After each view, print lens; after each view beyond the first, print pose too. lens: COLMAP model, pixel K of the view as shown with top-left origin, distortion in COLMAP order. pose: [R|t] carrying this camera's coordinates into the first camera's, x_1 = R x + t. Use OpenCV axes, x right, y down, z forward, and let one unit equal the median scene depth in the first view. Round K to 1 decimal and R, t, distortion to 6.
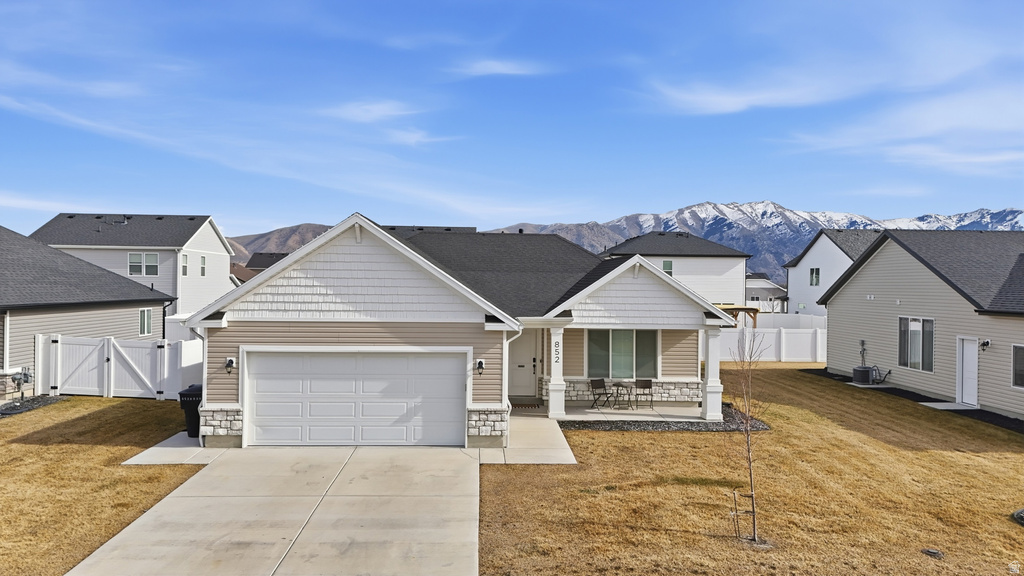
lens RADIAL K [[724.1, 0, 510.5], [0, 724.1, 284.5], [0, 0, 1]] dist [0.042424, -0.008467]
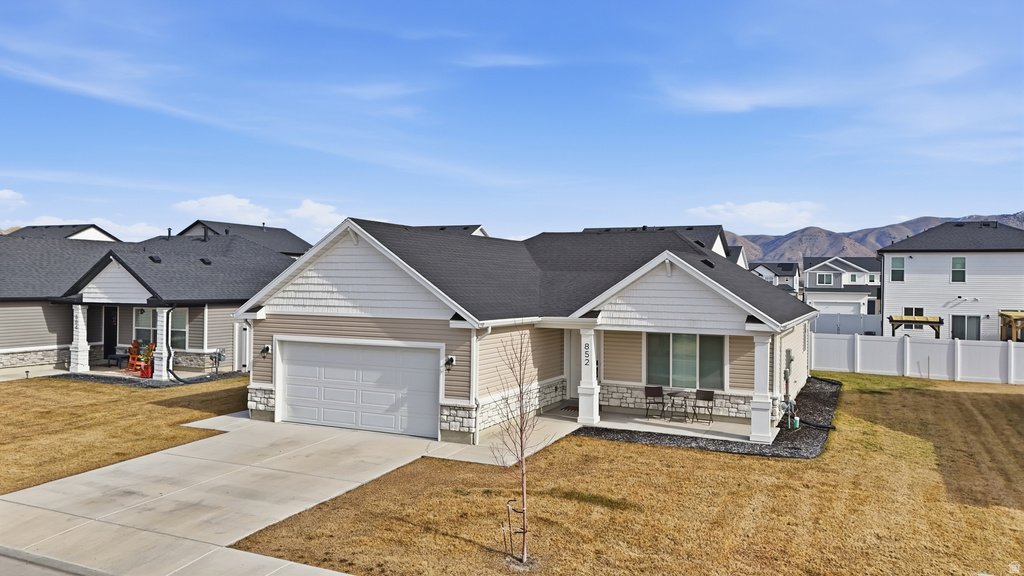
lens RADIAL K [[724.1, 0, 512.8], [0, 724.1, 289.9], [0, 0, 1]] dist [0.042424, -0.008467]
pose [[0.892572, 0.002992, -0.450895, 0.496052], [-0.001806, 0.999994, 0.003060, 0.006876], [0.450901, -0.001917, 0.892572, 0.127185]]
